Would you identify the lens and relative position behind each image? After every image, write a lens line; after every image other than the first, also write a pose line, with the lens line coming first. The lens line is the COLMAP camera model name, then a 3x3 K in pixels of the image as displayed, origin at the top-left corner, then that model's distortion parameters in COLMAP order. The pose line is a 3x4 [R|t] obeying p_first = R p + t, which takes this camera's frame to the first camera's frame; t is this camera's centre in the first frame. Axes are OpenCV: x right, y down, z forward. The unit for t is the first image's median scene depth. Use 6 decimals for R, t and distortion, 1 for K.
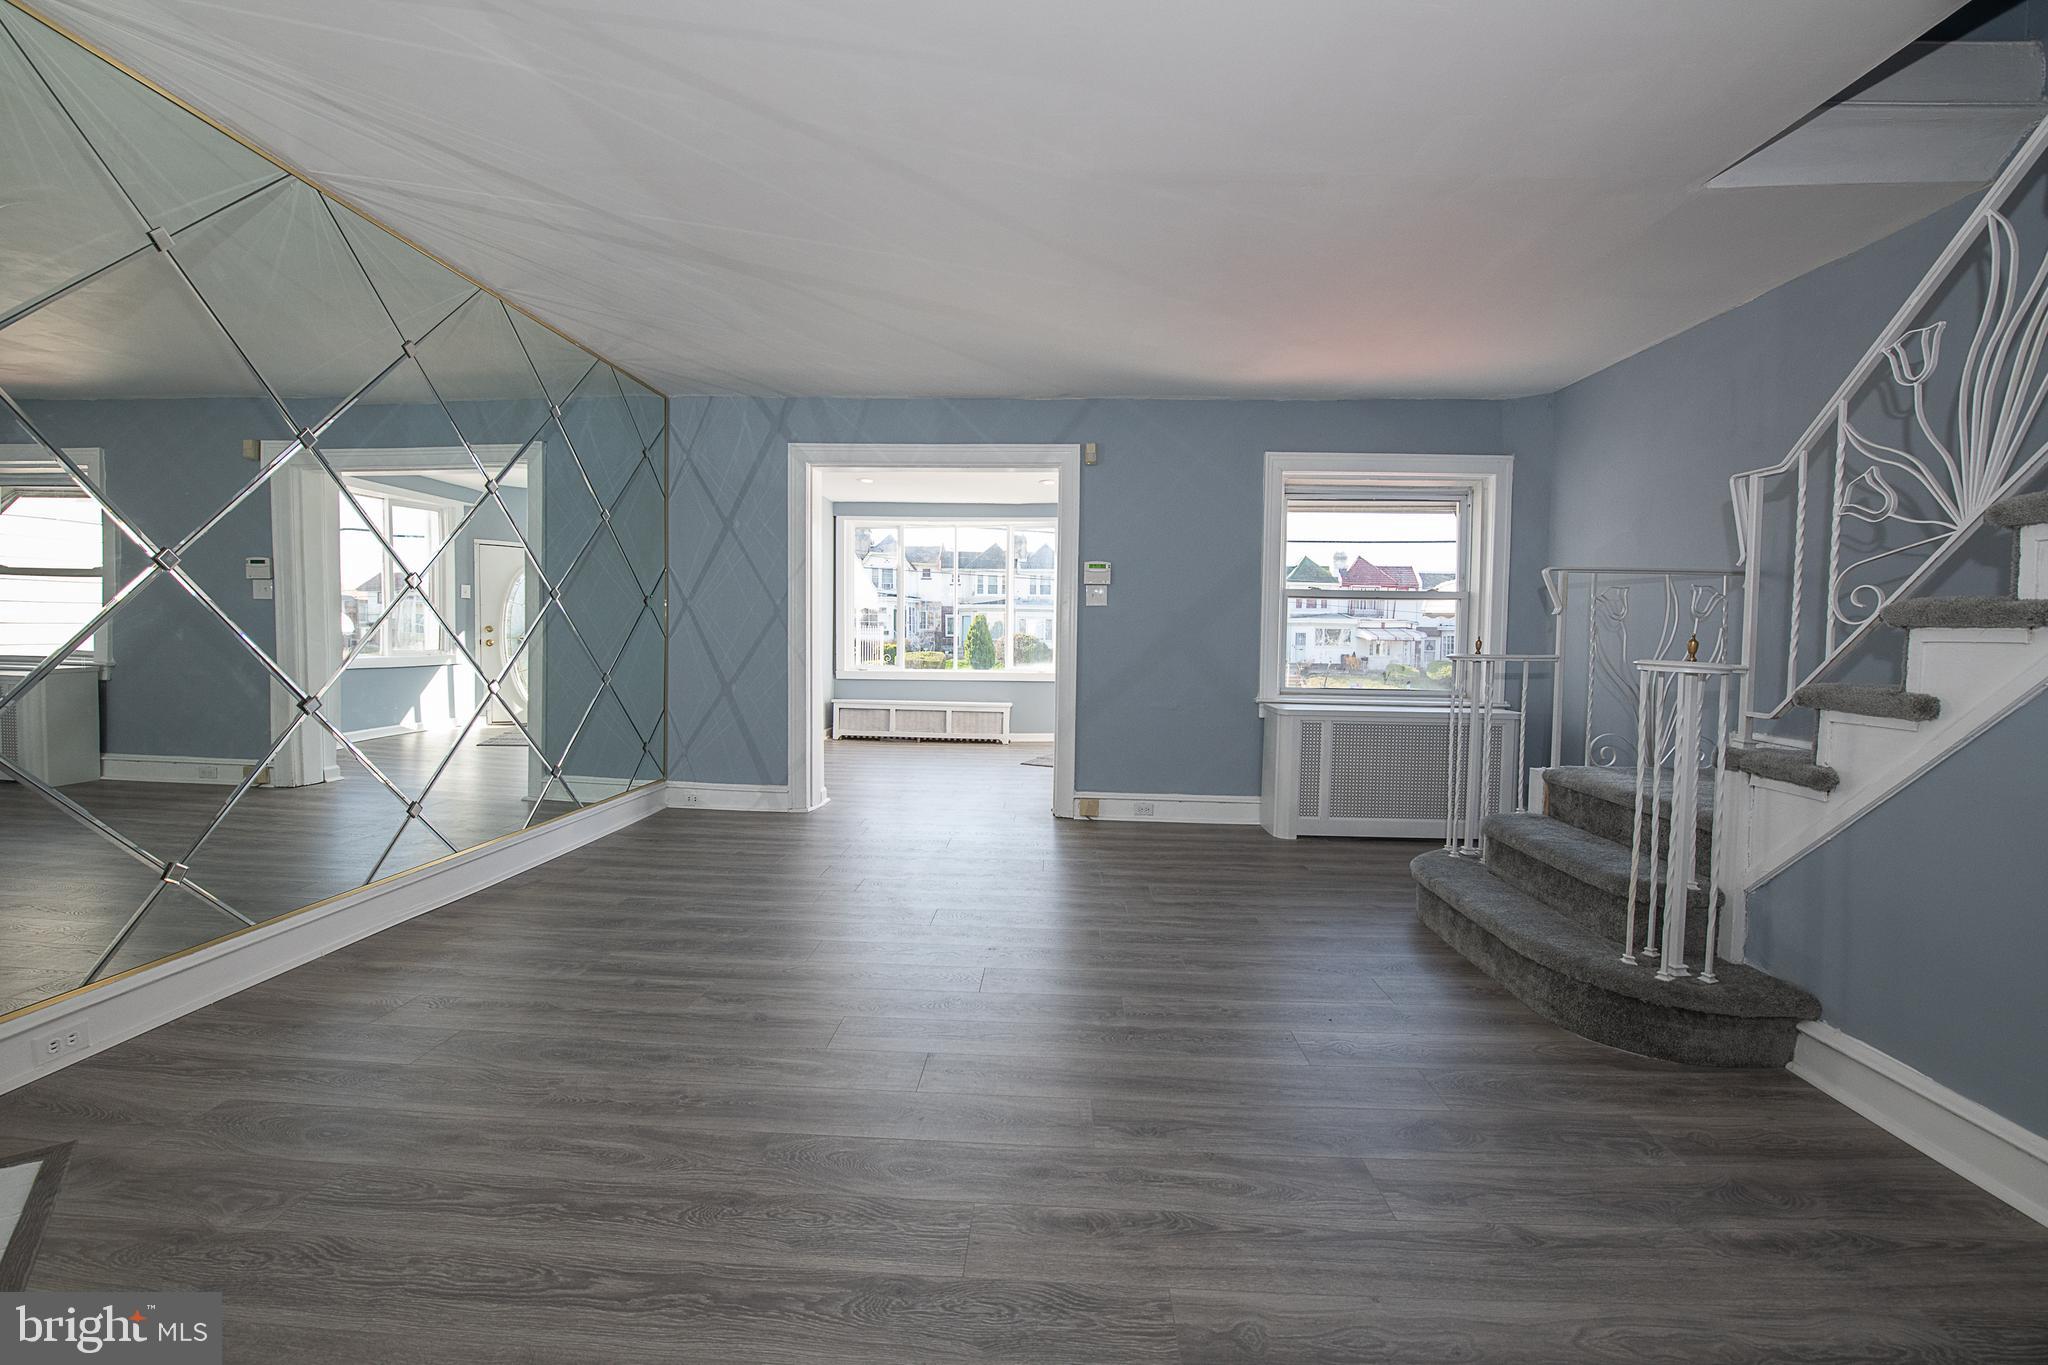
lens RADIAL K [[817.4, 0, 1027.3], [0, 817.4, 671.2], [0, 0, 1]] dist [-0.018963, -0.000460]
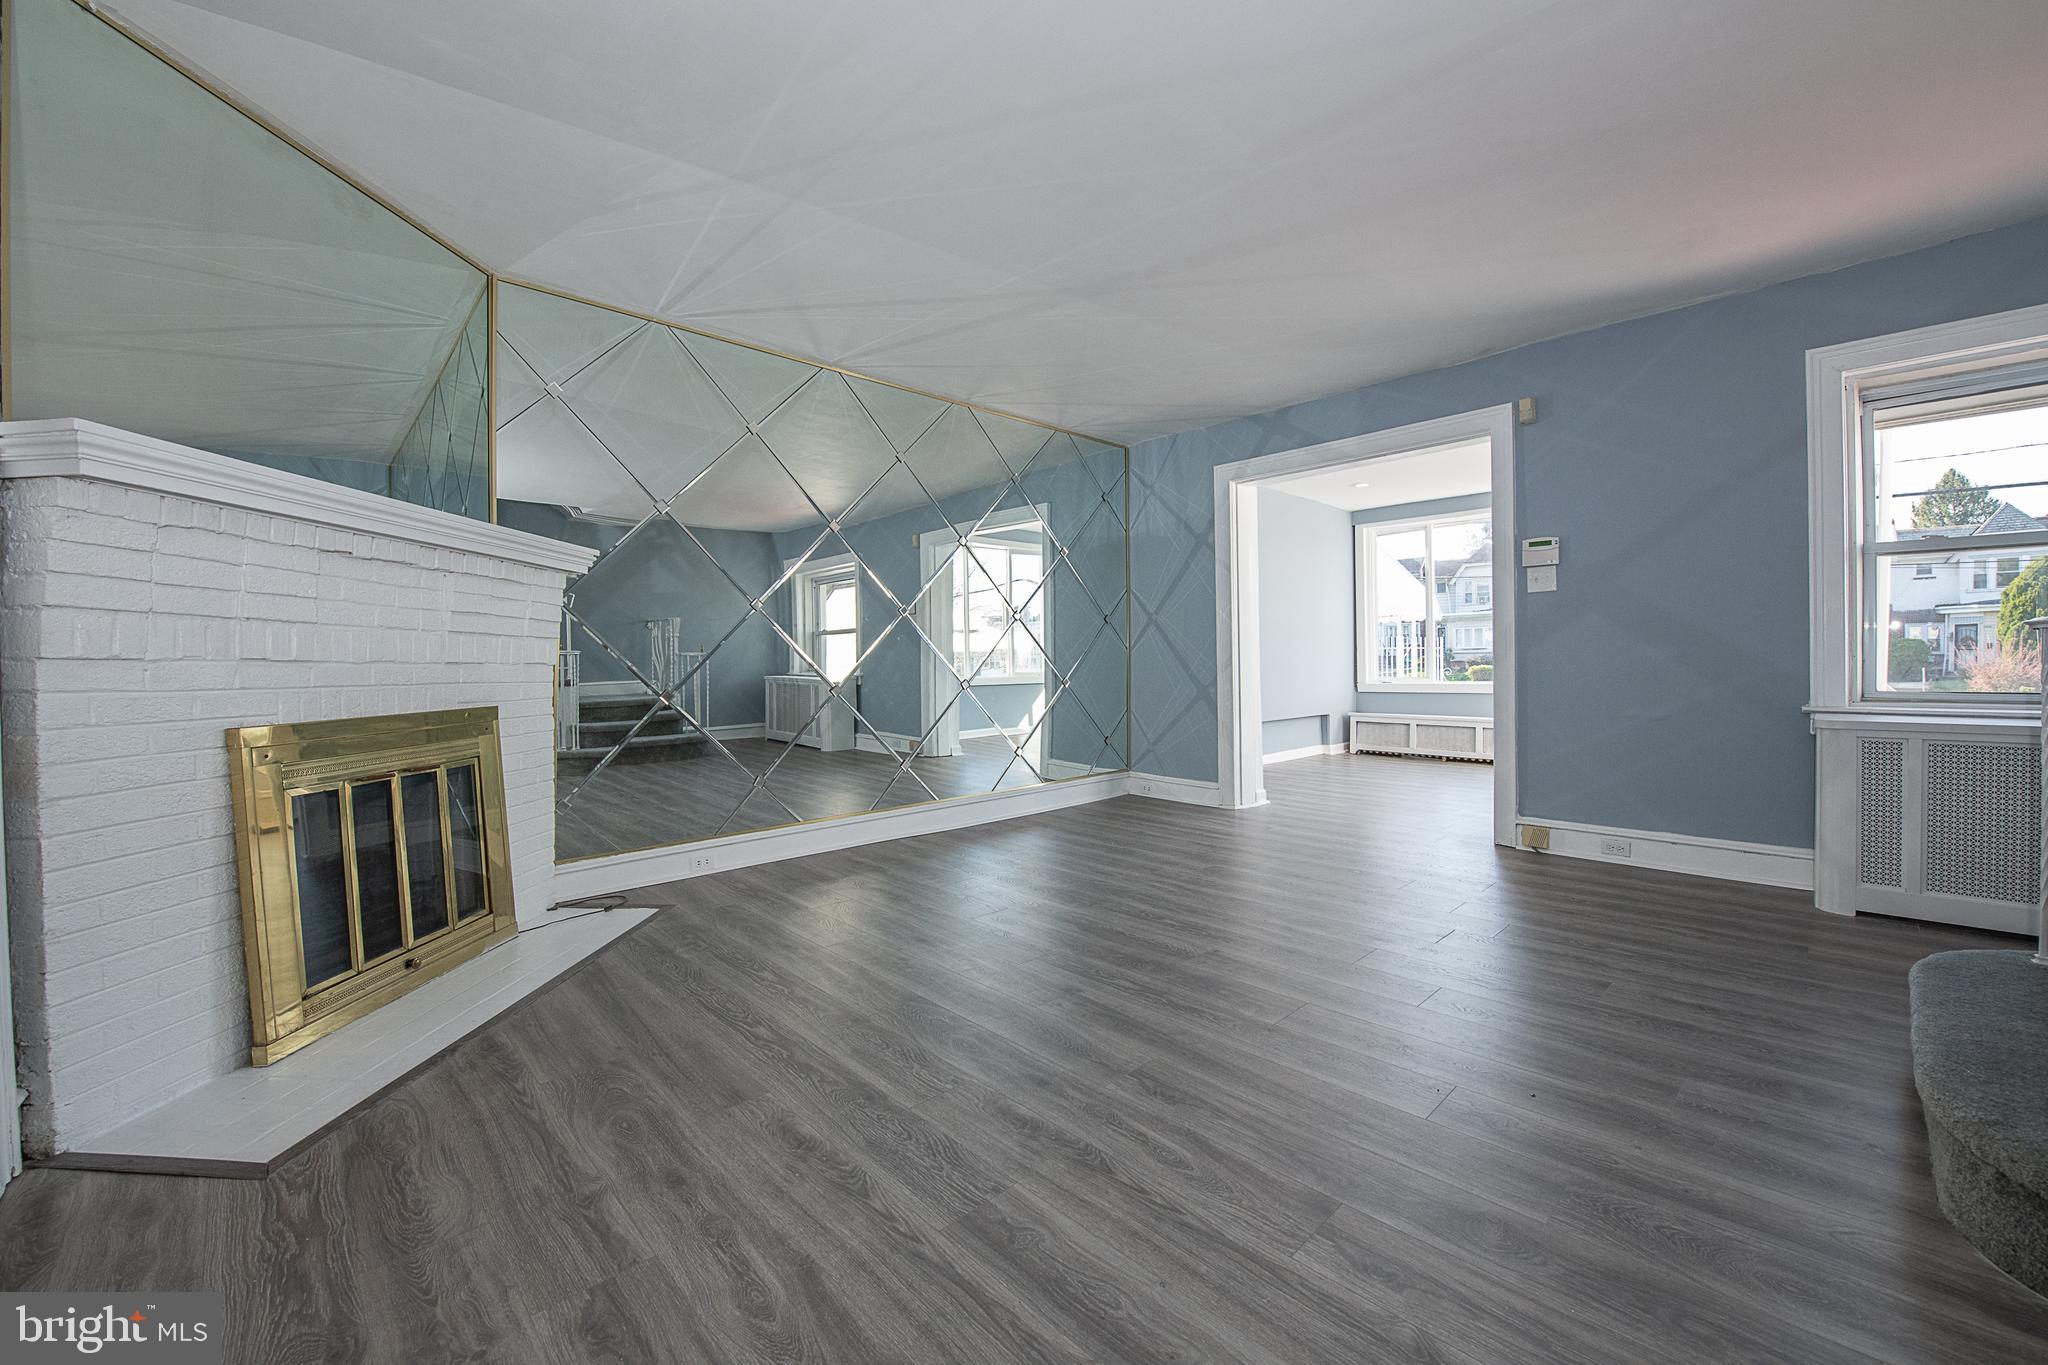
lens RADIAL K [[817.4, 0, 1030.6], [0, 817.4, 673.5], [0, 0, 1]] dist [-0.018963, -0.000460]
pose [[0.716019, -0.015529, -0.697908, 0.278360], [-0.004337, 0.999634, -0.026692, 0.025828], [0.698067, 0.022139, 0.715690, 0.055472]]
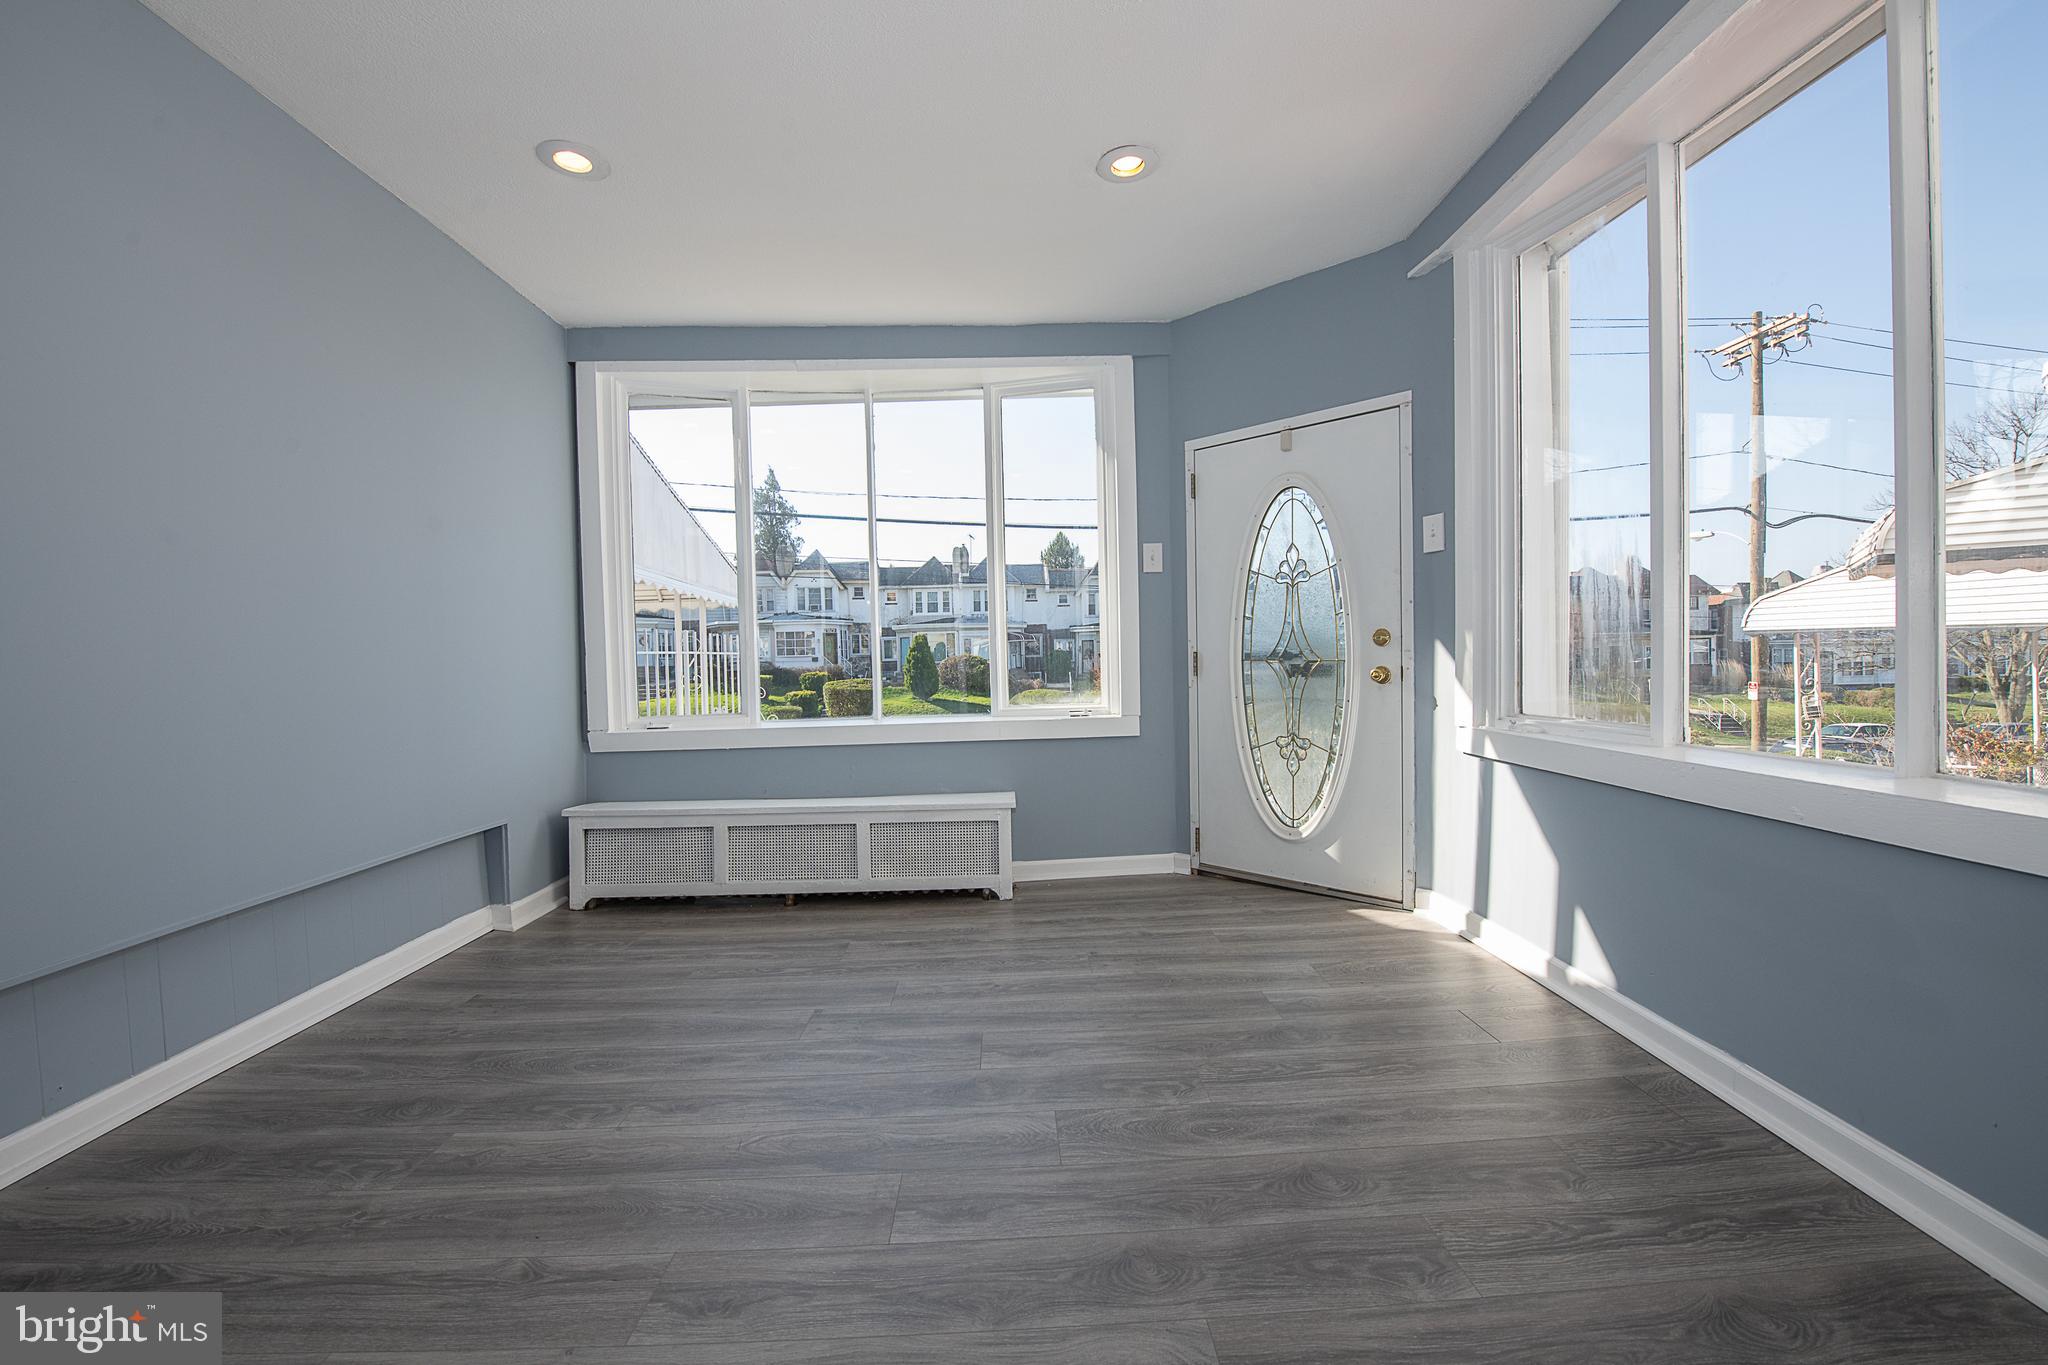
lens RADIAL K [[817.4, 0, 1034.3], [0, 817.4, 671.0], [0, 0, 1]] dist [-0.018963, -0.000460]
pose [[0.996104, -0.034283, 0.081254, -0.068086], [0.036557, 0.998976, -0.026666, -0.021701], [-0.080257, 0.029533, 0.996337, 0.962122]]
